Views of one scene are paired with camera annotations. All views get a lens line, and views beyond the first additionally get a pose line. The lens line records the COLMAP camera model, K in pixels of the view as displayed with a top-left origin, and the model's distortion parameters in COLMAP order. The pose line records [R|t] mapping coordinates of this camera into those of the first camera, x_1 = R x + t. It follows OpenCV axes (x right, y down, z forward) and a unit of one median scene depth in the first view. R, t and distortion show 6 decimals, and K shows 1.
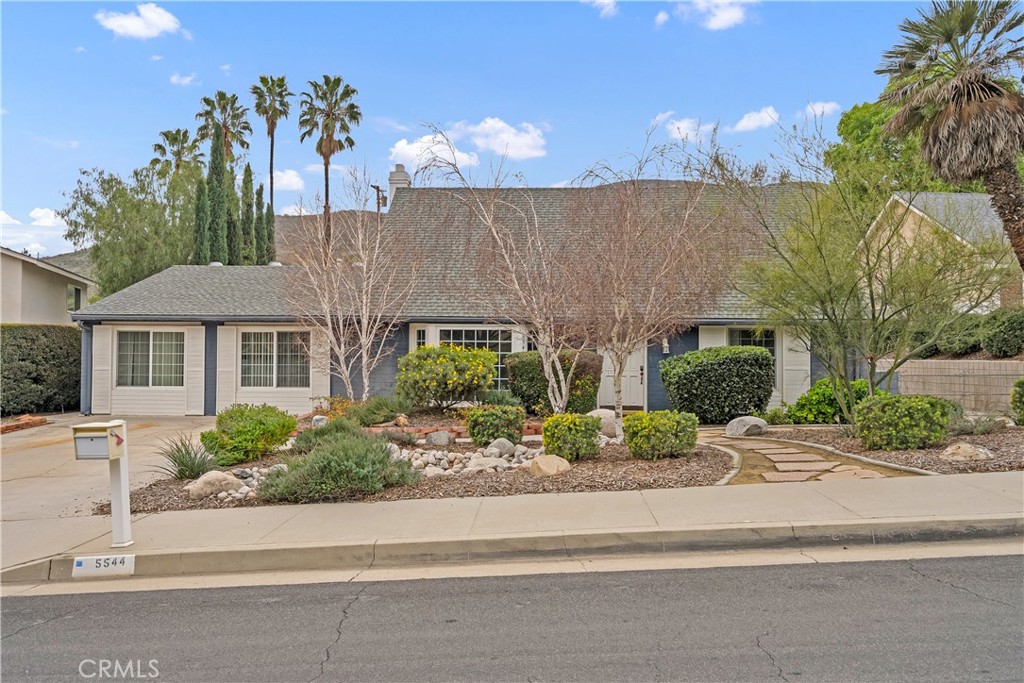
lens RADIAL K [[804.1, 0, 511.6], [0, 804.1, 340.5], [0, 0, 1]] dist [0.016541, -0.006574]
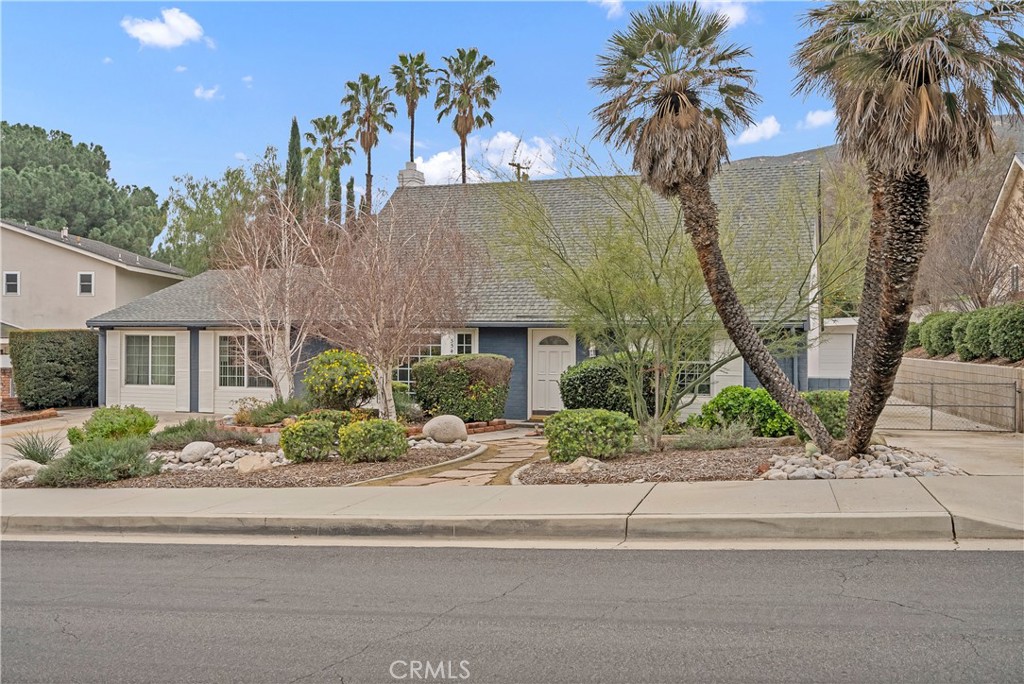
lens RADIAL K [[936.4, 0, 512.3], [0, 936.4, 344.2], [0, 0, 1]] dist [-0.014013, 0.000000]
pose [[0.959494, -0.001917, -0.281721, 0.131897], [0.007653, 0.999785, 0.019260, -0.006828], [0.281624, -0.020635, 0.959303, -0.029850]]
